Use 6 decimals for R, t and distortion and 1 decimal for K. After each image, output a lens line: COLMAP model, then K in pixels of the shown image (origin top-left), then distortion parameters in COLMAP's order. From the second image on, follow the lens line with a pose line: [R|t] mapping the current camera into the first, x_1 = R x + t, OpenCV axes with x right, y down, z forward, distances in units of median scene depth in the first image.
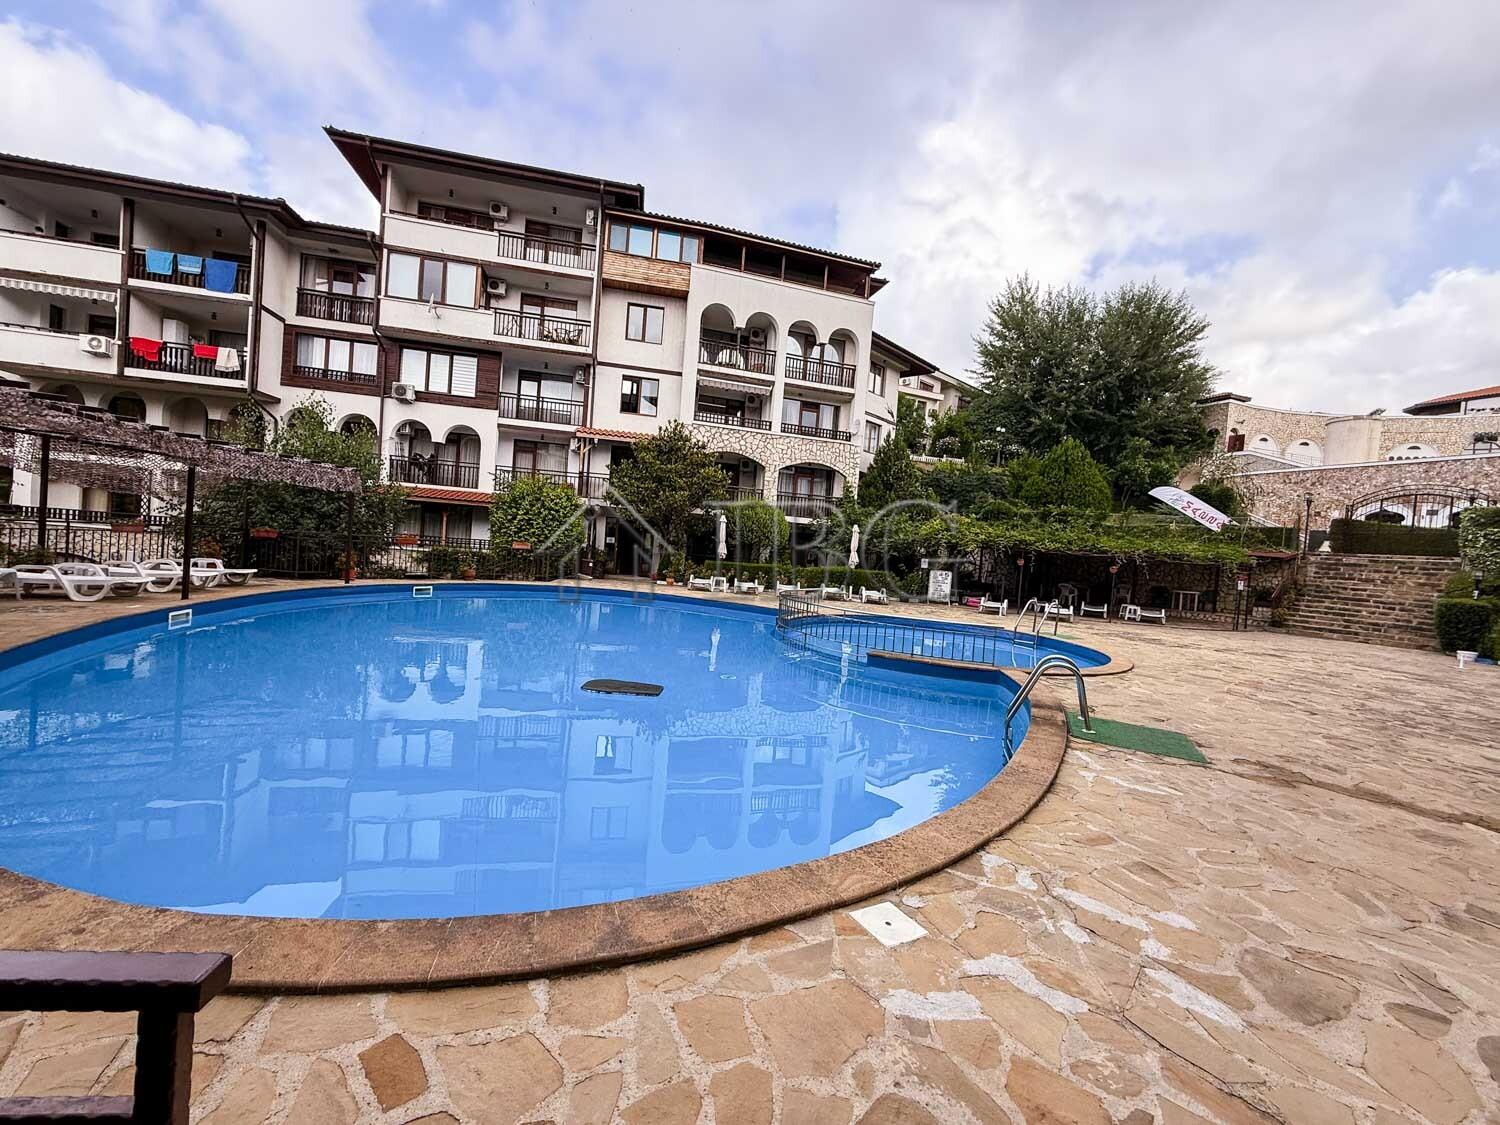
lens RADIAL K [[598.8, 0, 747.0], [0, 598.8, 560.0], [0, 0, 1]] dist [0.001819, 0.000056]
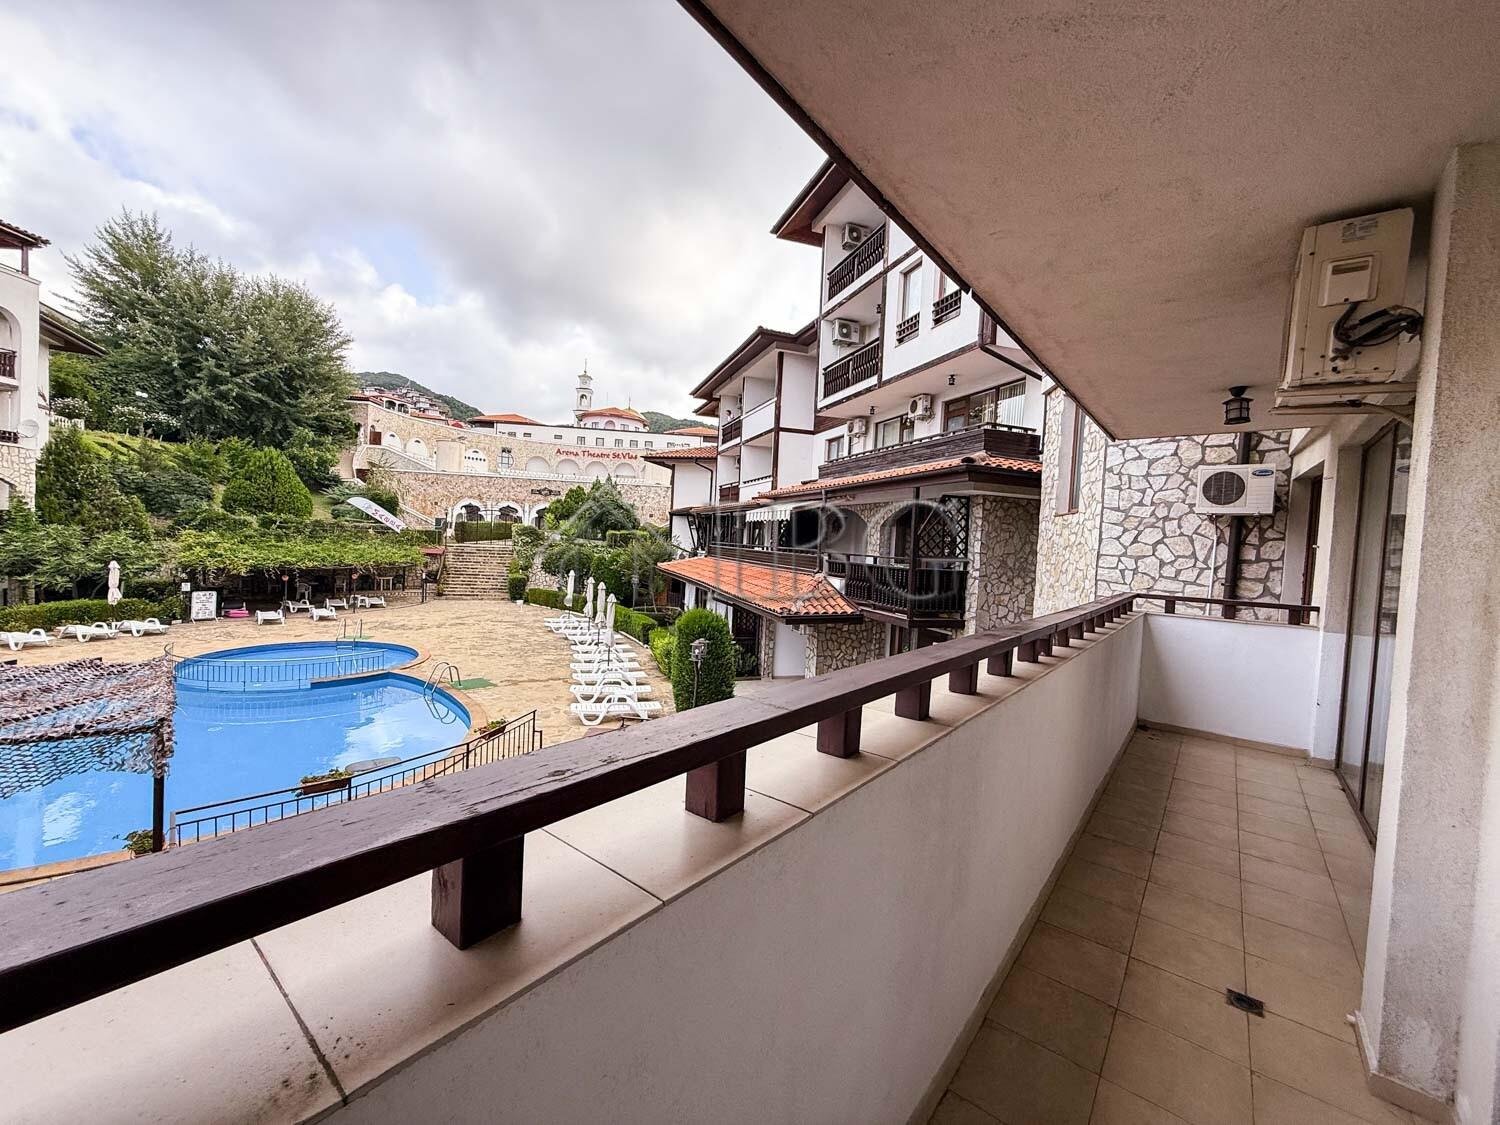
lens RADIAL K [[598.8, 0, 746.7], [0, 598.8, 562.6], [0, 0, 1]] dist [0.001819, 0.000056]
pose [[0.286954, -0.098272, 0.952890, -0.403457], [-0.006411, 0.994505, 0.104494, -0.144154], [-0.957923, -0.036094, 0.284747, -0.257502]]
